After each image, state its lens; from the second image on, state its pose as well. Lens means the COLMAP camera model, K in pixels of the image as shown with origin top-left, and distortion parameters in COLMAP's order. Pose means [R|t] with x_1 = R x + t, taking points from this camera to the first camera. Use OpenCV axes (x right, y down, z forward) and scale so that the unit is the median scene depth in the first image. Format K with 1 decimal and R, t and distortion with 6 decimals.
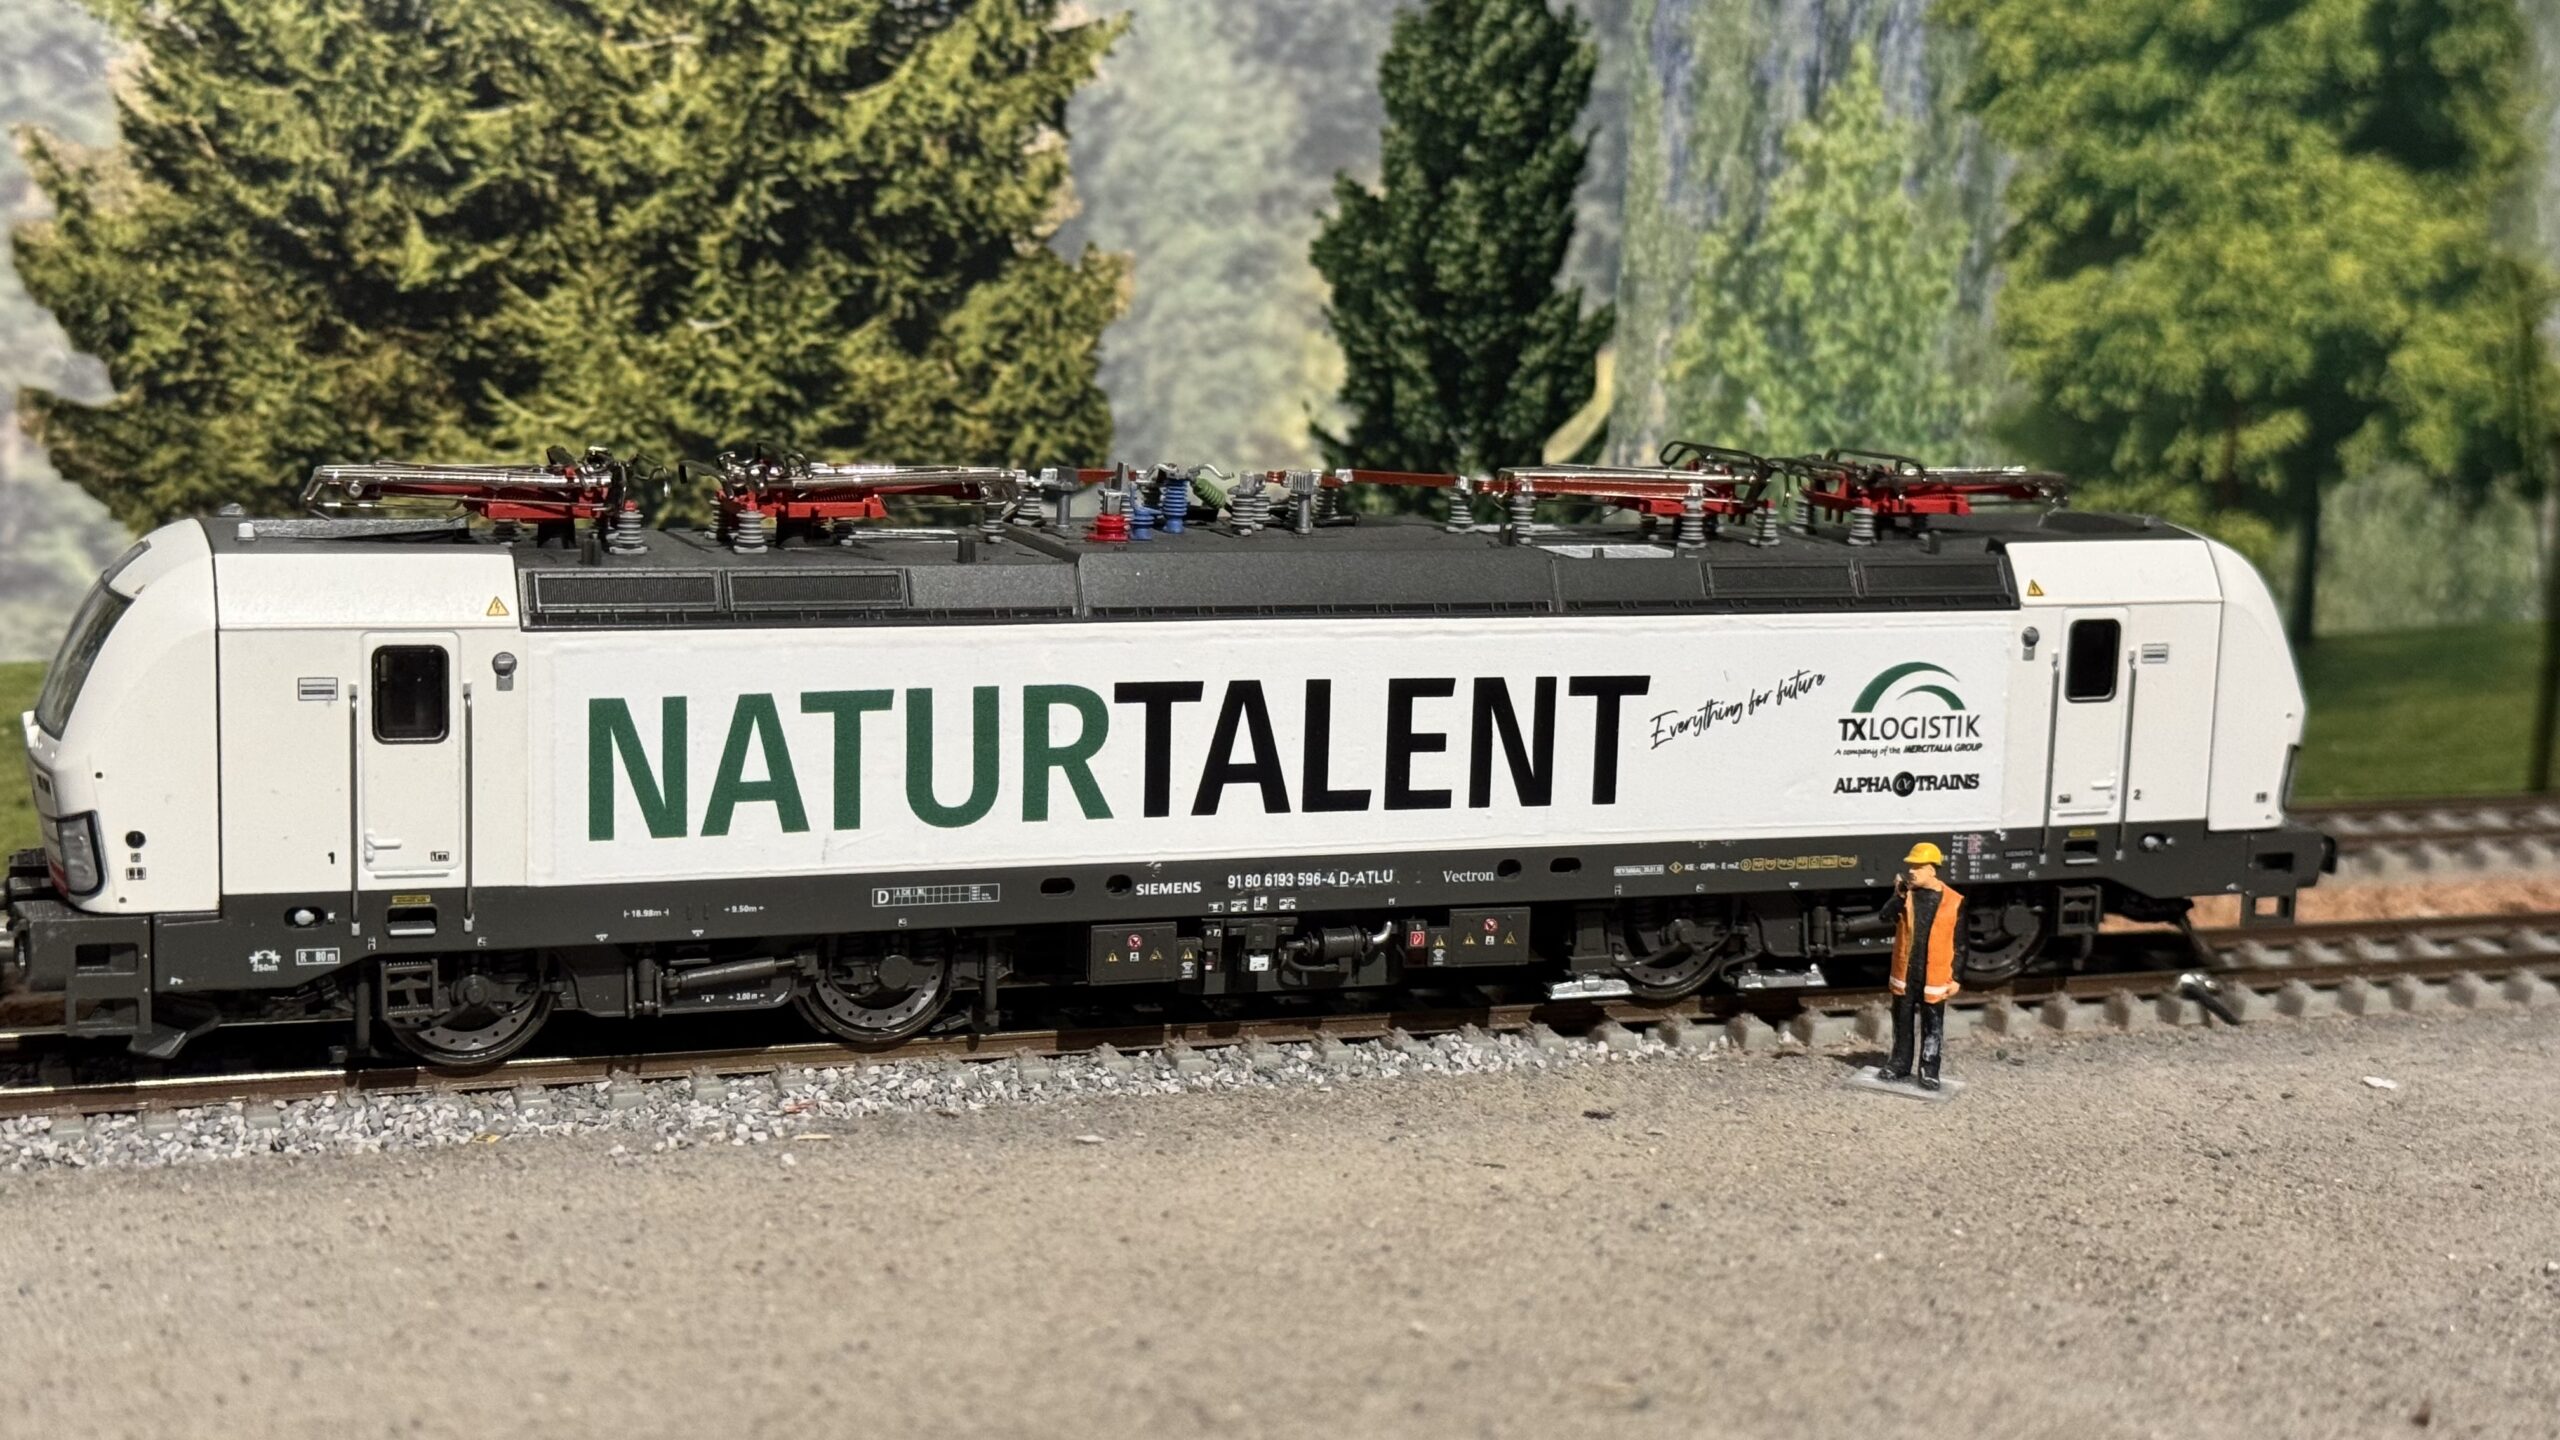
lens RADIAL K [[3687.1, 0, 1291.7], [0, 3687.1, 716.3], [0, 0, 1]] dist [0.188752, -0.462135]
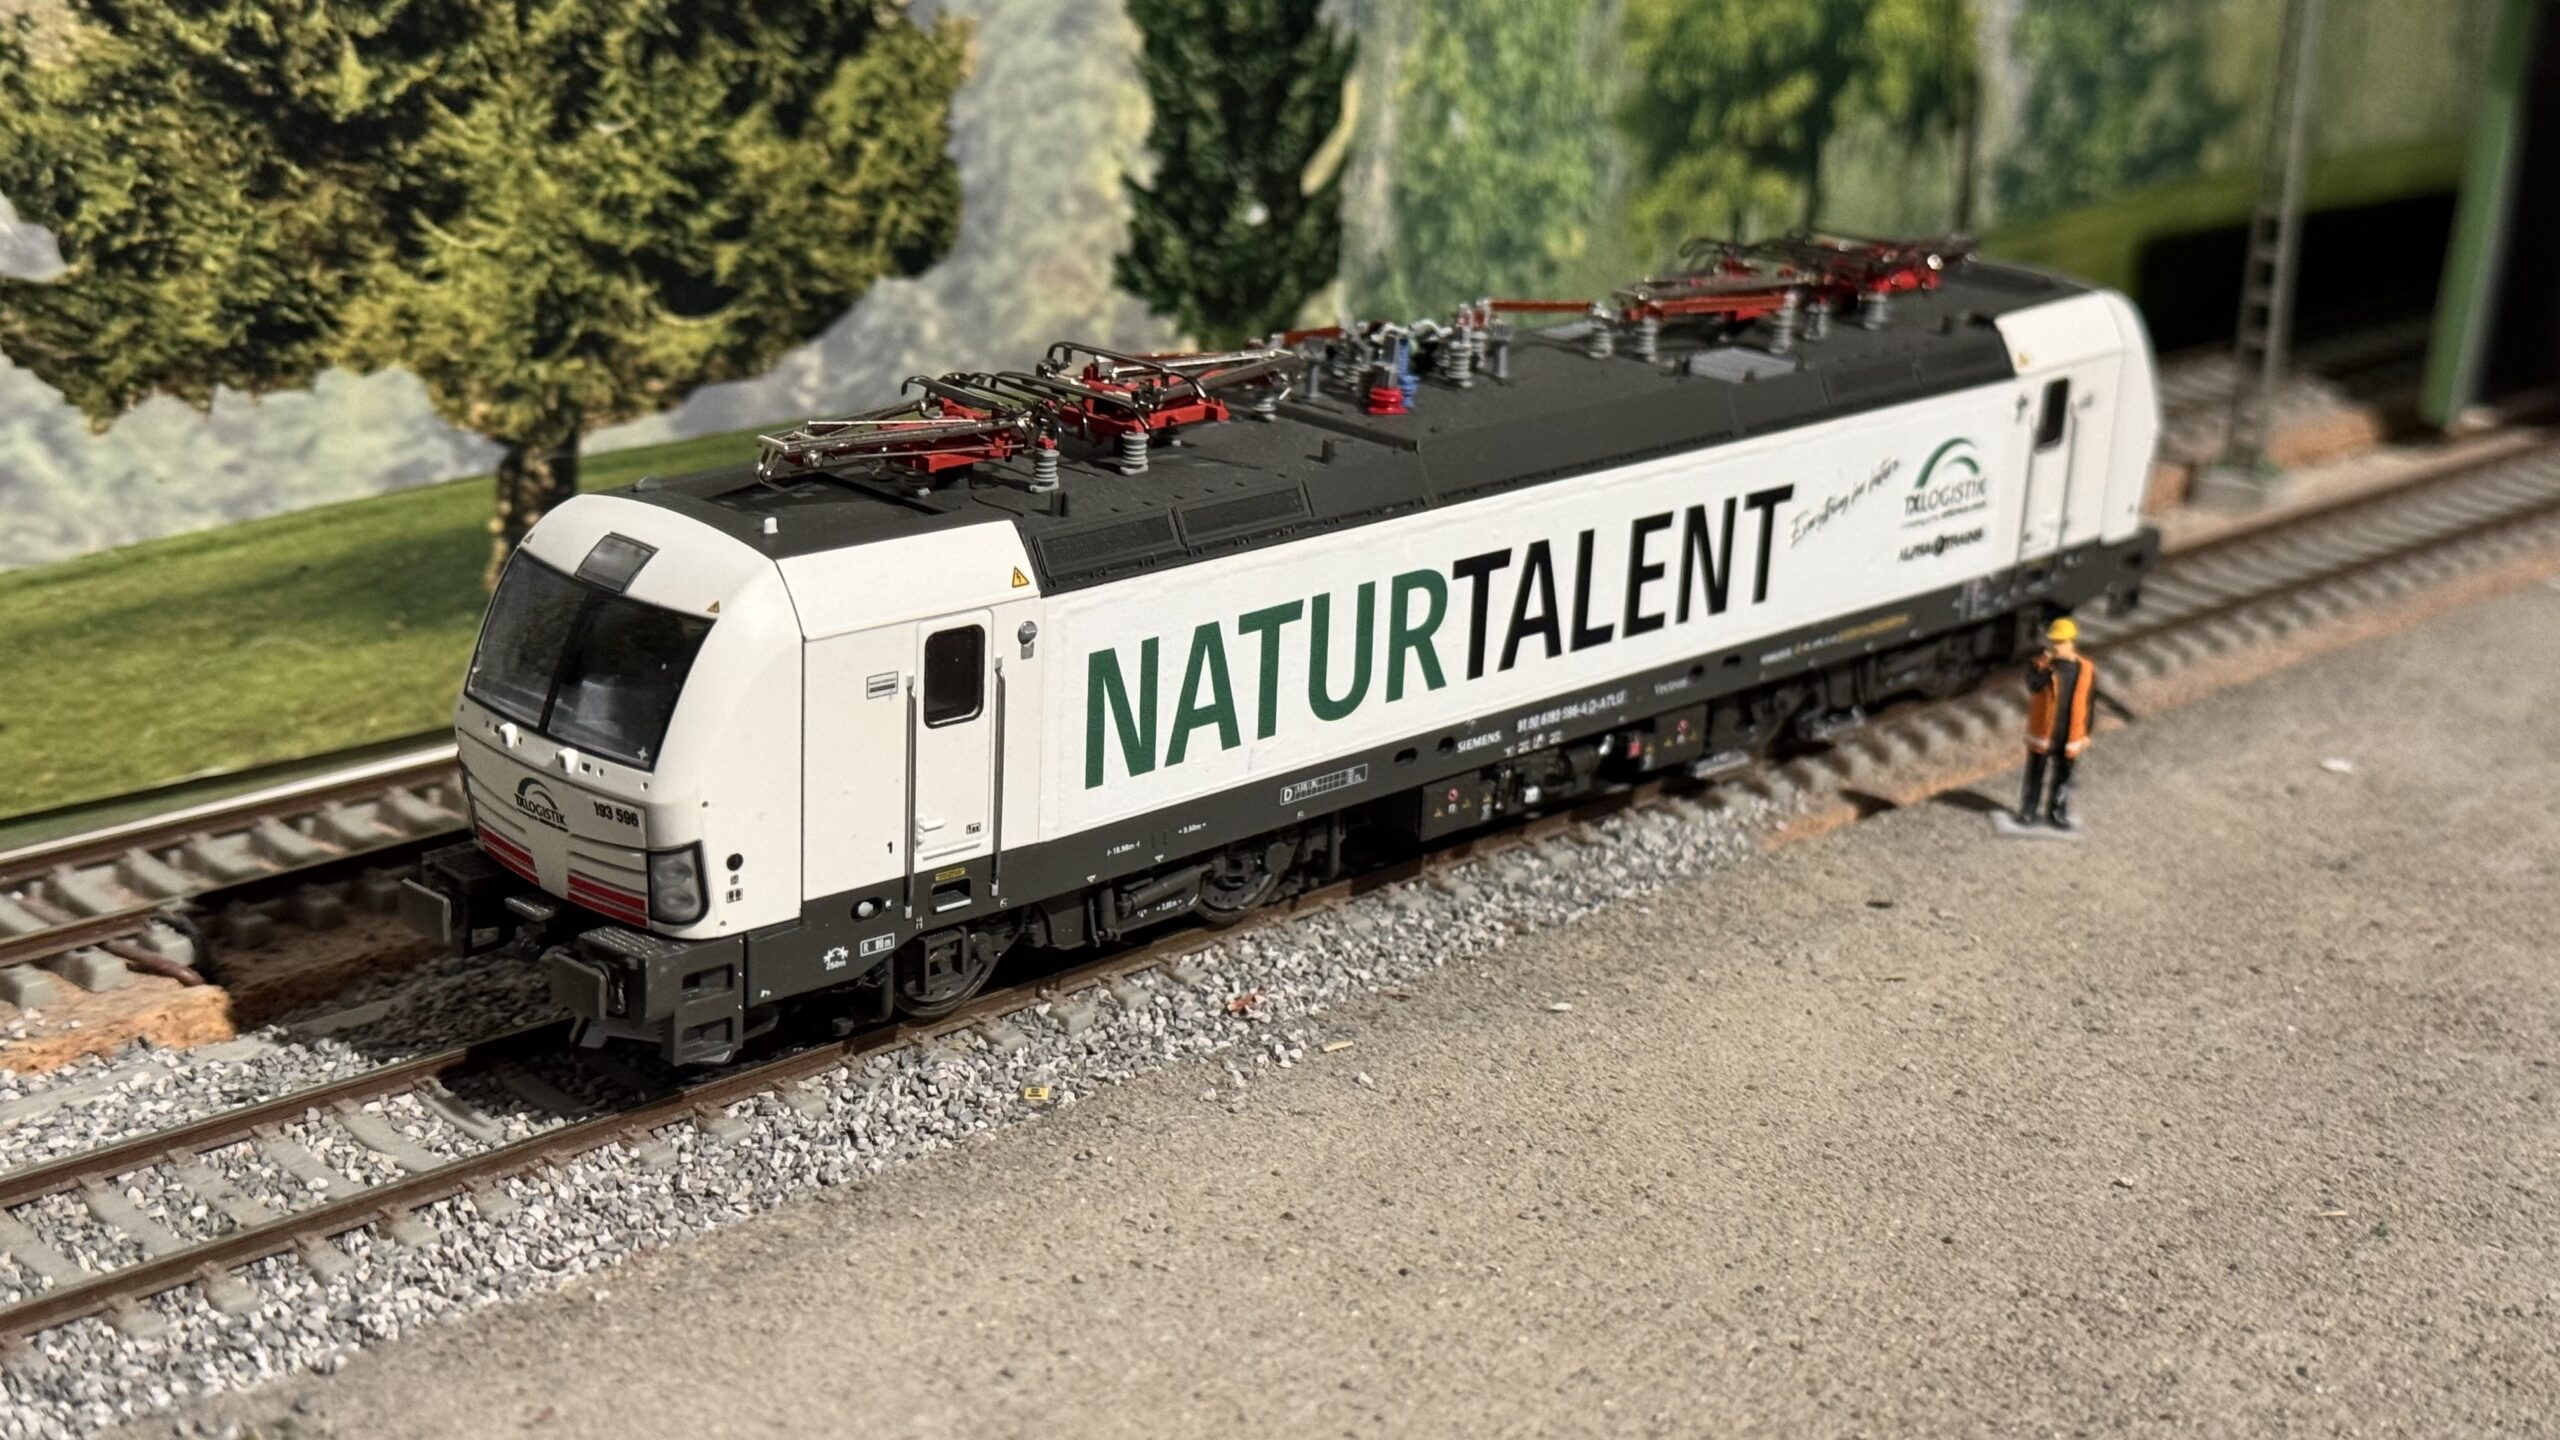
lens RADIAL K [[3669.3, 0, 1269.9], [0, 3669.3, 717.2], [0, 0, 1]] dist [0.178735, -0.389723]
pose [[0.906420, -0.120641, 0.404783, -0.407024], [0.047334, 0.981318, 0.186479, -0.126545], [-0.419718, -0.149868, 0.895196, 0.065050]]
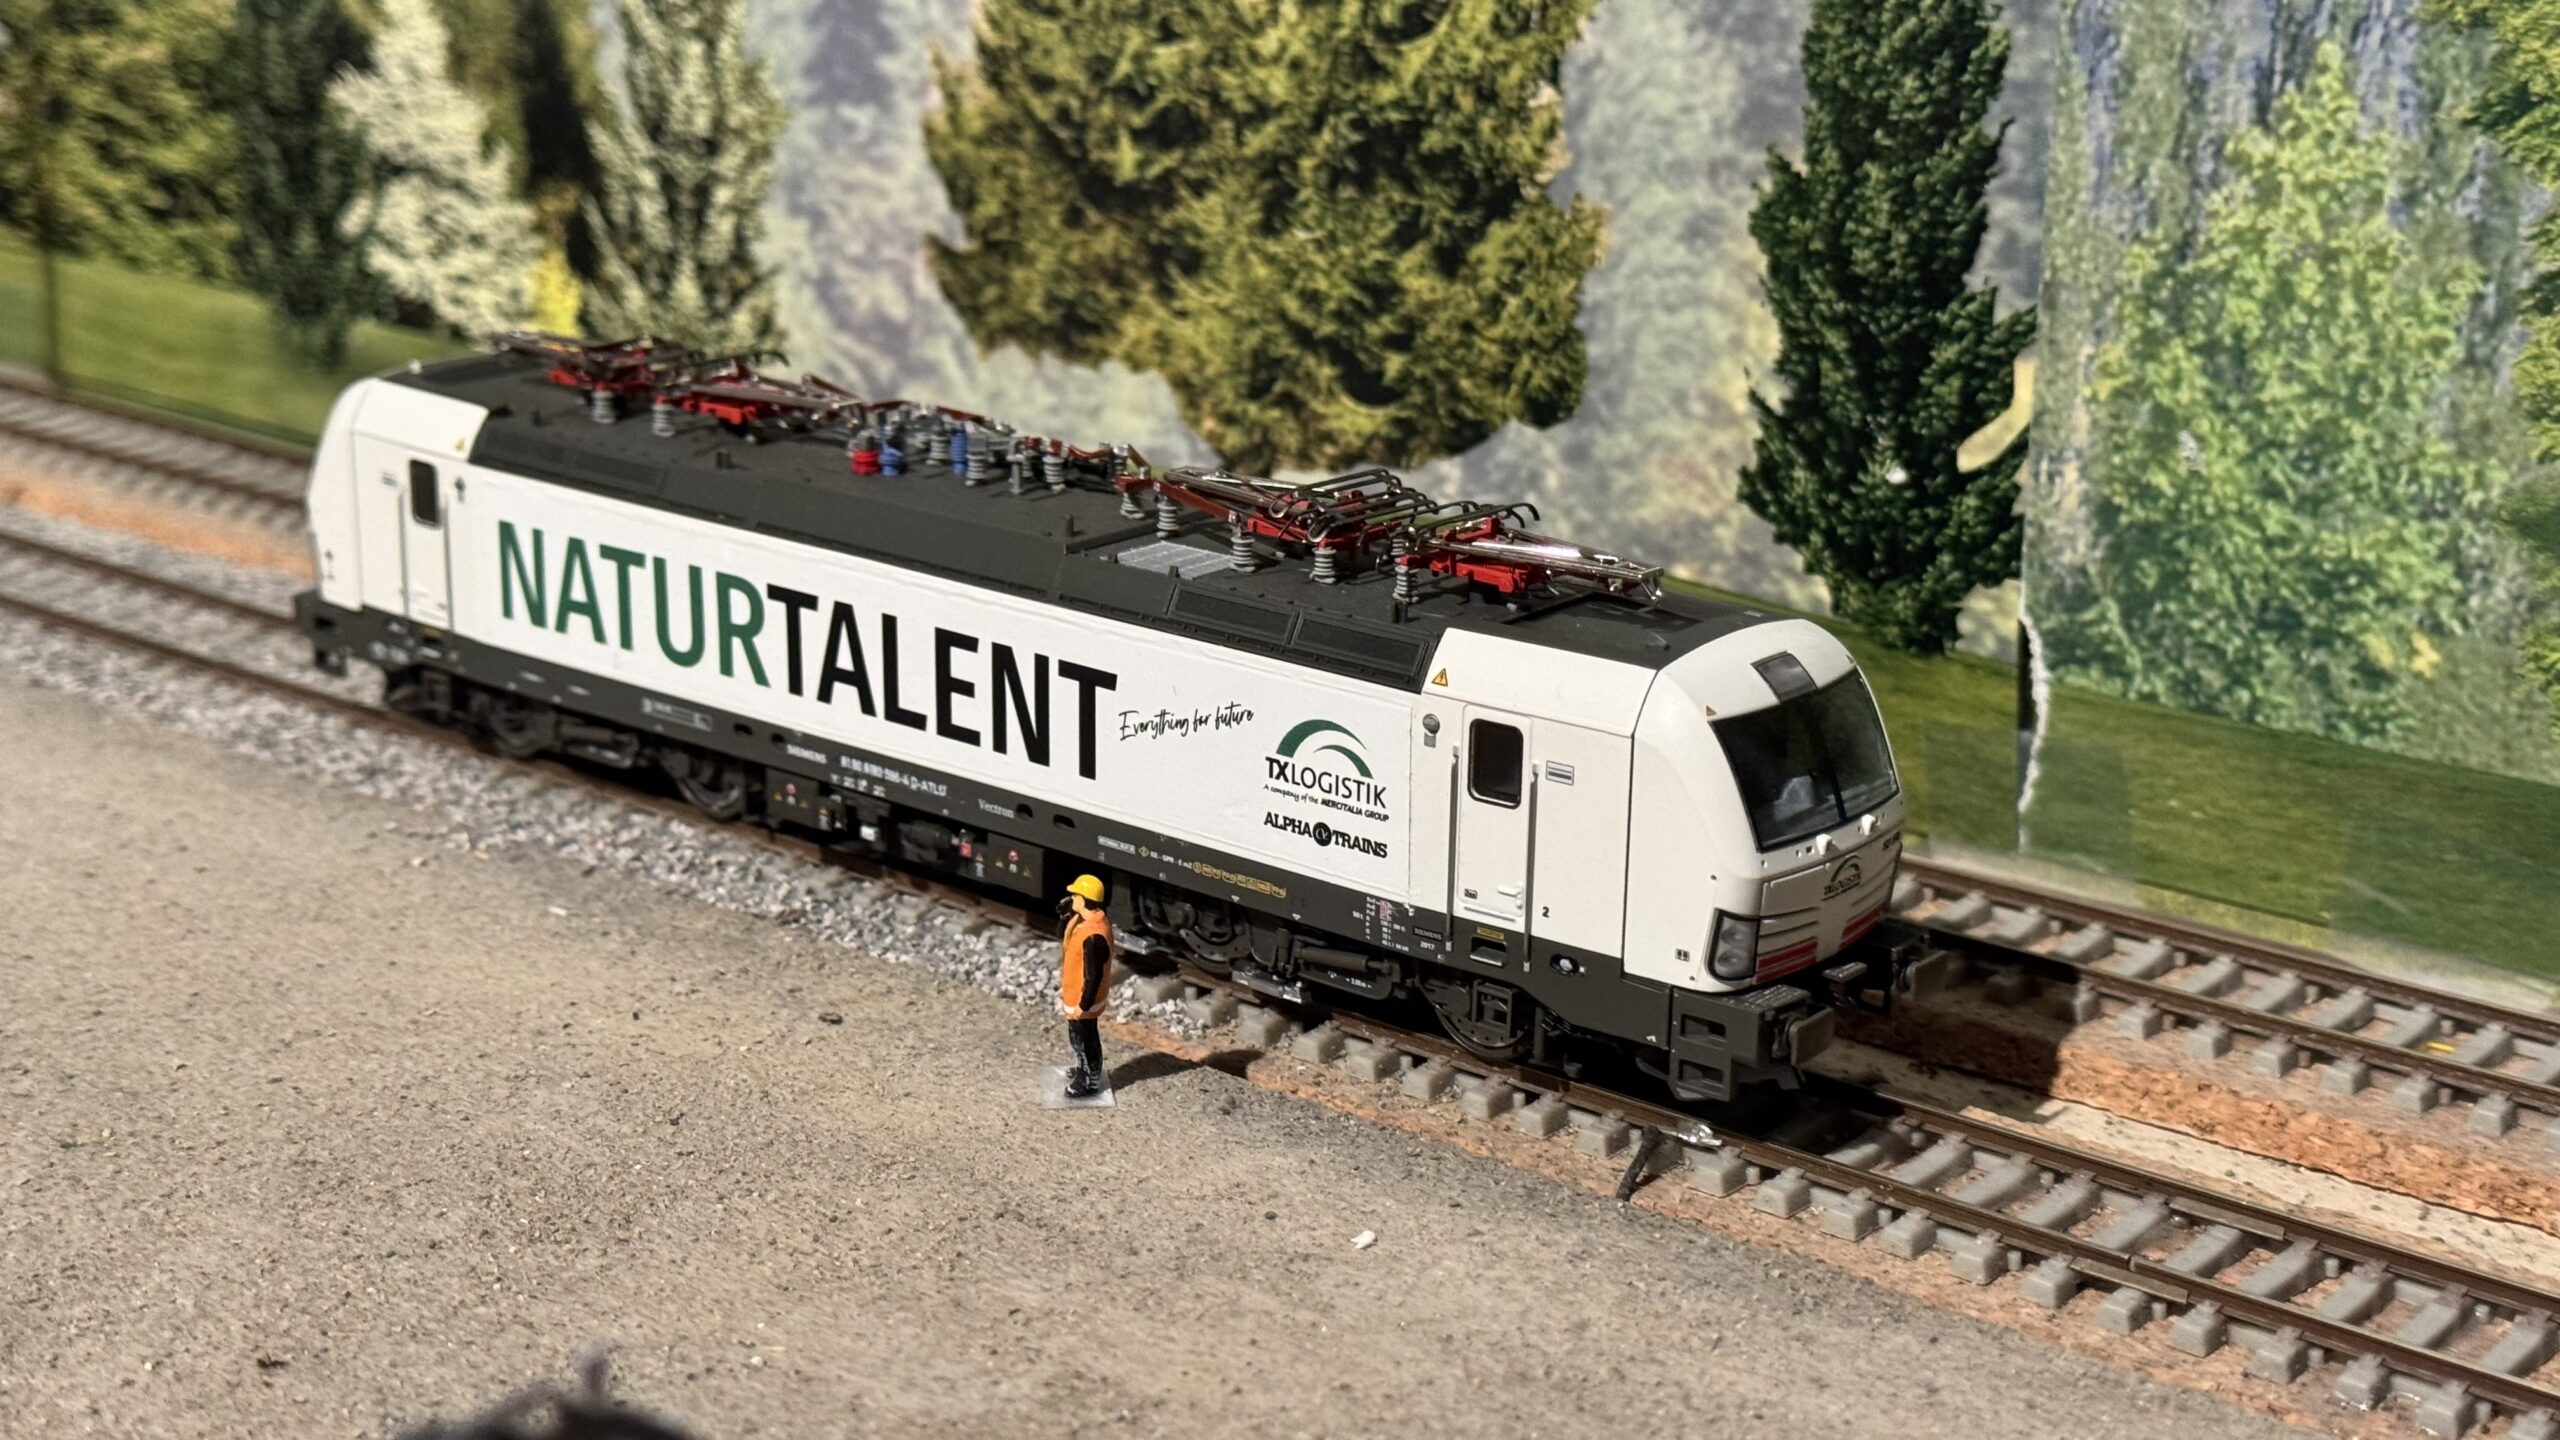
lens RADIAL K [[3669.3, 0, 1269.9], [0, 3669.3, 717.2], [0, 0, 1]] dist [0.178735, -0.389723]
pose [[0.494871, 0.224899, -0.839358, 0.860755], [-0.132199, 0.974169, 0.183079, -0.169578], [0.858851, 0.020362, 0.511820, 0.393723]]
